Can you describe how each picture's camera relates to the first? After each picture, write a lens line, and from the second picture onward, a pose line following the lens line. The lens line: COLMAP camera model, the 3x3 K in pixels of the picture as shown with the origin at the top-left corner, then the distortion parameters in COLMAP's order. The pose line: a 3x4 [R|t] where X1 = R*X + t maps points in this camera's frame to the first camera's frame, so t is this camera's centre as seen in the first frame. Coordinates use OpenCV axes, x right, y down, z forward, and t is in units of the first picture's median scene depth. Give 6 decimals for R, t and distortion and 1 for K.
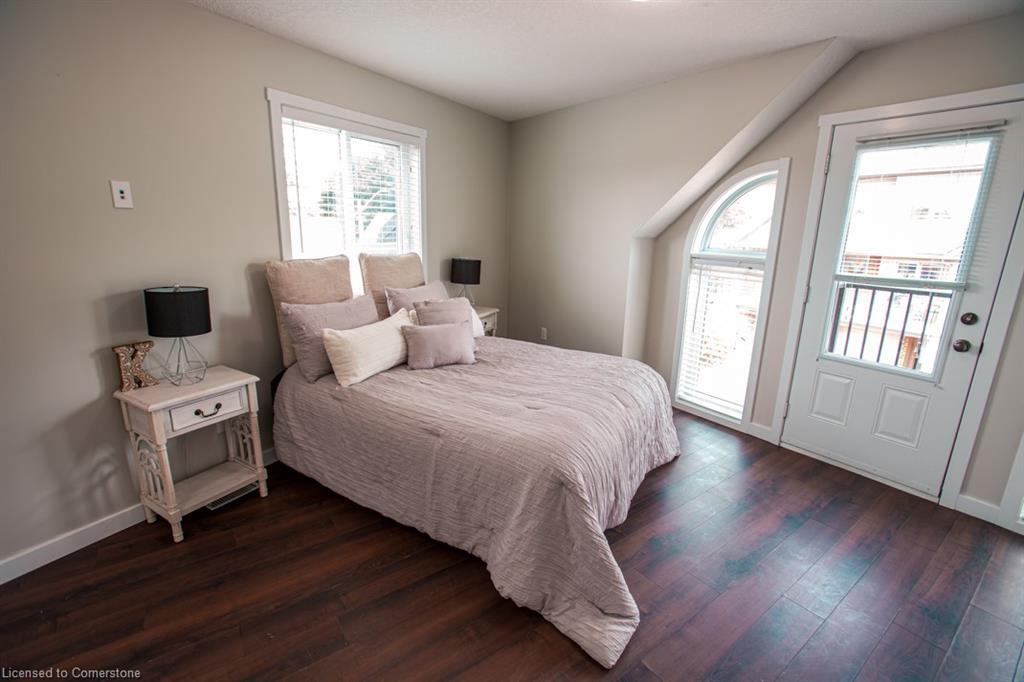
lens RADIAL K [[466.7, 0, 508.2], [0, 466.7, 343.8], [0, 0, 1]] dist [-0.059817, 0.021279]
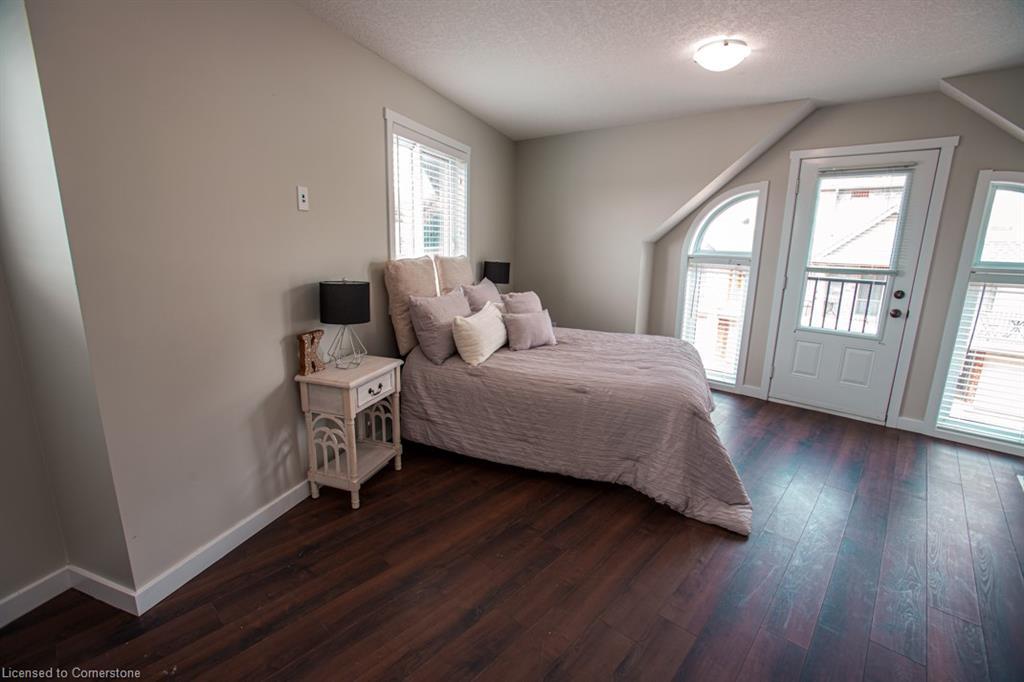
lens RADIAL K [[466.7, 0, 510.3], [0, 466.7, 343.3], [0, 0, 1]] dist [-0.059817, 0.021279]
pose [[0.978230, -0.046310, 0.202292, -0.484929], [0.051178, 0.998511, -0.018901, 0.061692], [-0.201116, 0.028842, 0.979143, -0.170718]]
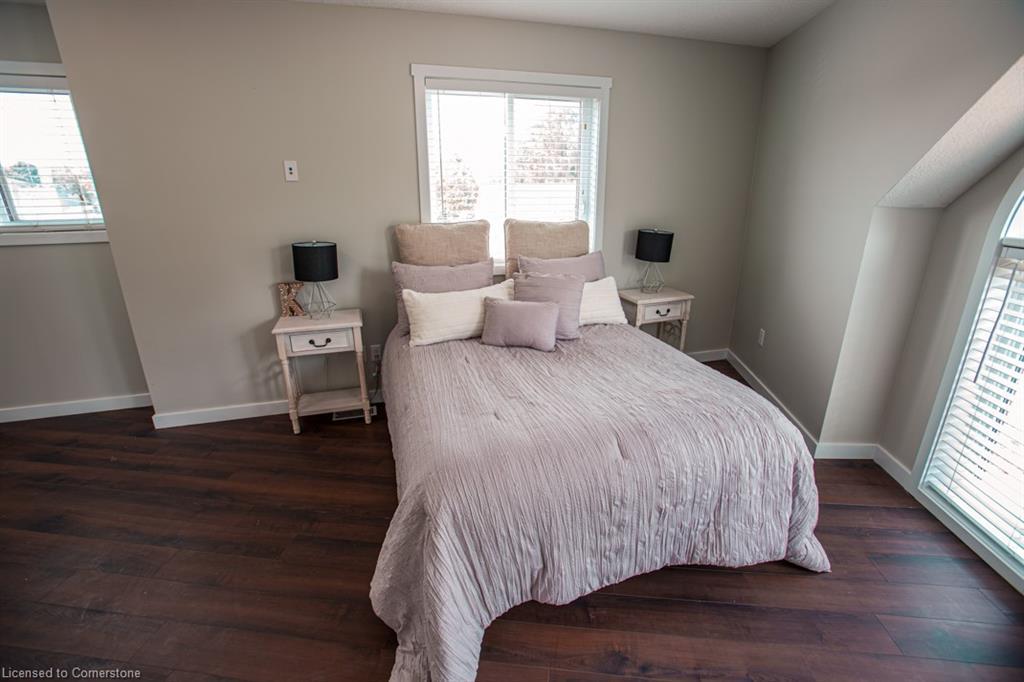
lens RADIAL K [[466.7, 0, 511.8], [0, 466.7, 342.3], [0, 0, 1]] dist [-0.059817, 0.021279]
pose [[0.730761, 0.195237, -0.654119, 0.495105], [-0.151790, 0.980712, 0.123141, -0.079517], [0.665544, 0.009302, 0.746301, 0.344705]]
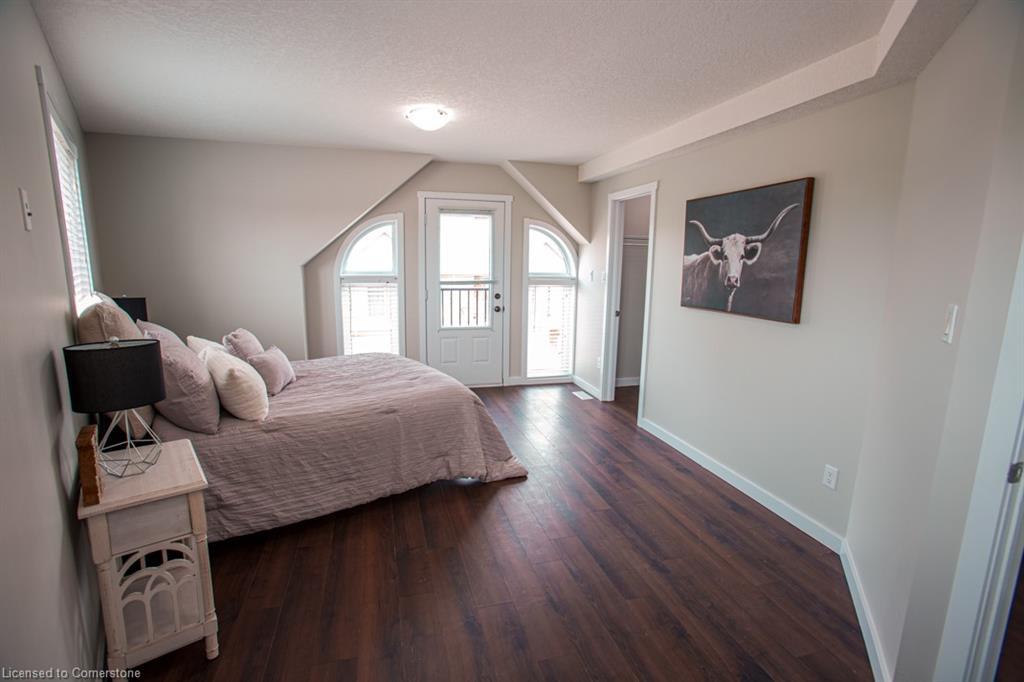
lens RADIAL K [[466.7, 0, 507.7], [0, 466.7, 343.2], [0, 0, 1]] dist [-0.059817, 0.021279]
pose [[0.351129, -0.175023, 0.919824, -1.001595], [0.224887, 0.969383, 0.098605, -0.043691], [-0.908919, 0.172233, 0.379739, 0.126448]]
